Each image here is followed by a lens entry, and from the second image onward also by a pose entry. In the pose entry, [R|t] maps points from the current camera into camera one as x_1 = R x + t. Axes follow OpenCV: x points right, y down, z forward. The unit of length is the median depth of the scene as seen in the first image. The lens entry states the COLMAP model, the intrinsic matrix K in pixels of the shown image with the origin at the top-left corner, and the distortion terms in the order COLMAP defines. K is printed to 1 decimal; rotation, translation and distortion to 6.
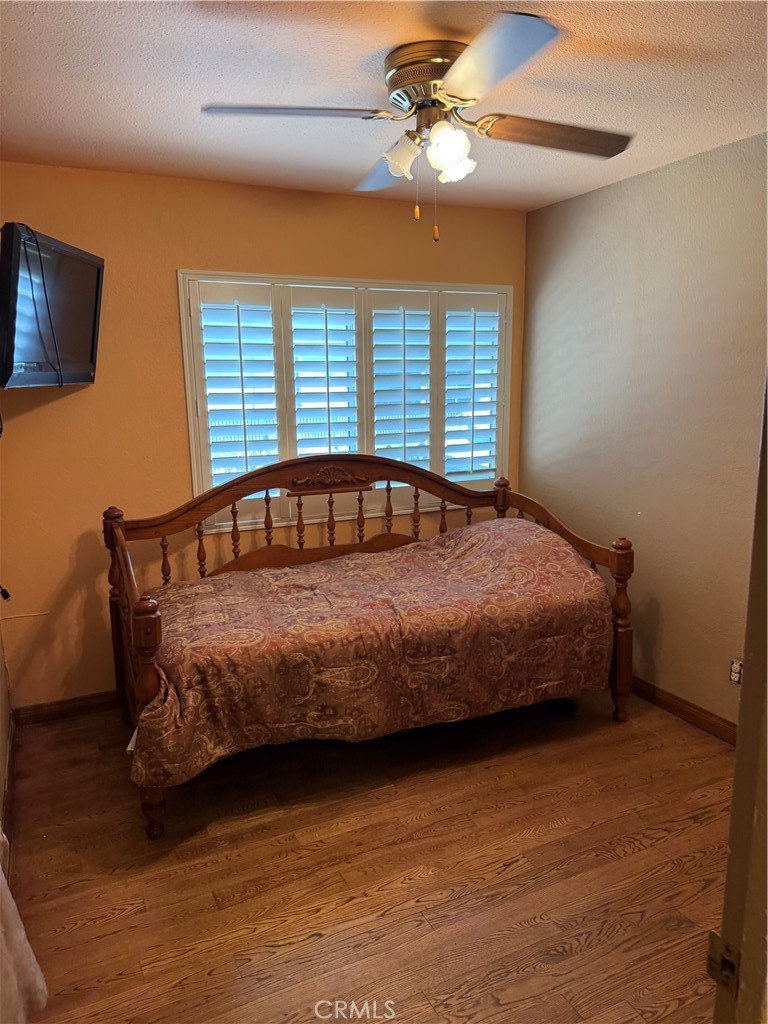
lens RADIAL K [[721.2, 0, 385.2], [0, 721.2, 510.7], [0, 0, 1]] dist [0.038141, -0.000535]
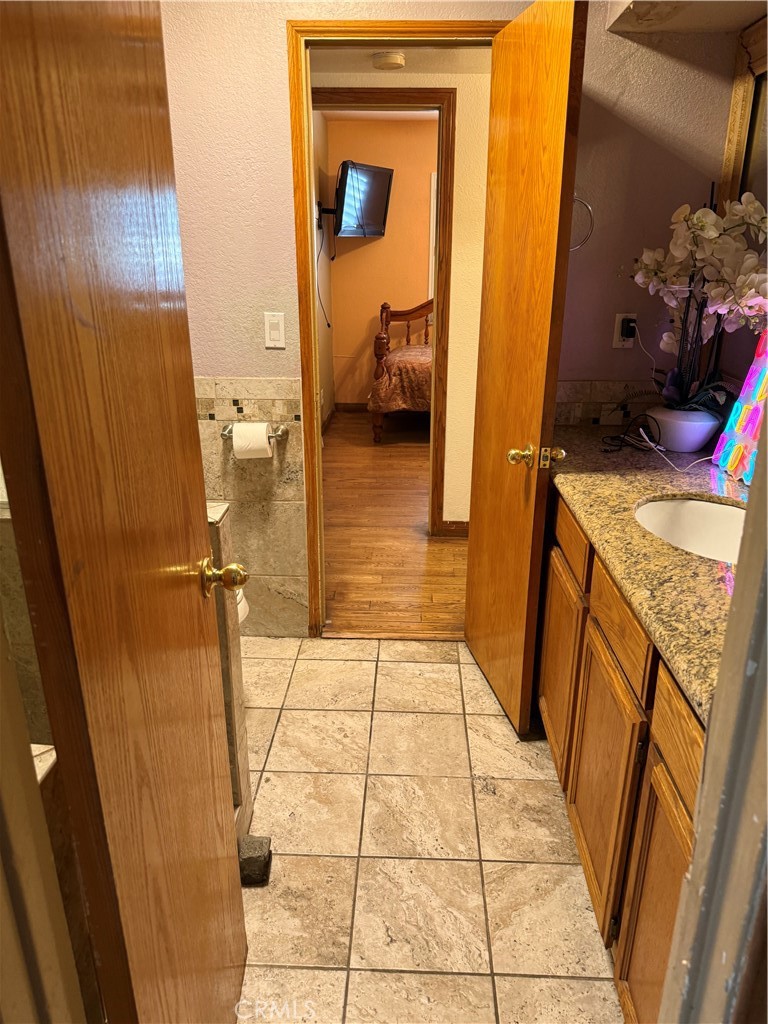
lens RADIAL K [[721.2, 0, 386.4], [0, 721.2, 512.3], [0, 0, 1]] dist [0.038141, -0.000535]
pose [[0.885629, 0.183211, -0.426726, 0.737179], [-0.106080, 0.974406, 0.198193, 0.206800], [0.452116, -0.130259, 0.882397, -1.051926]]
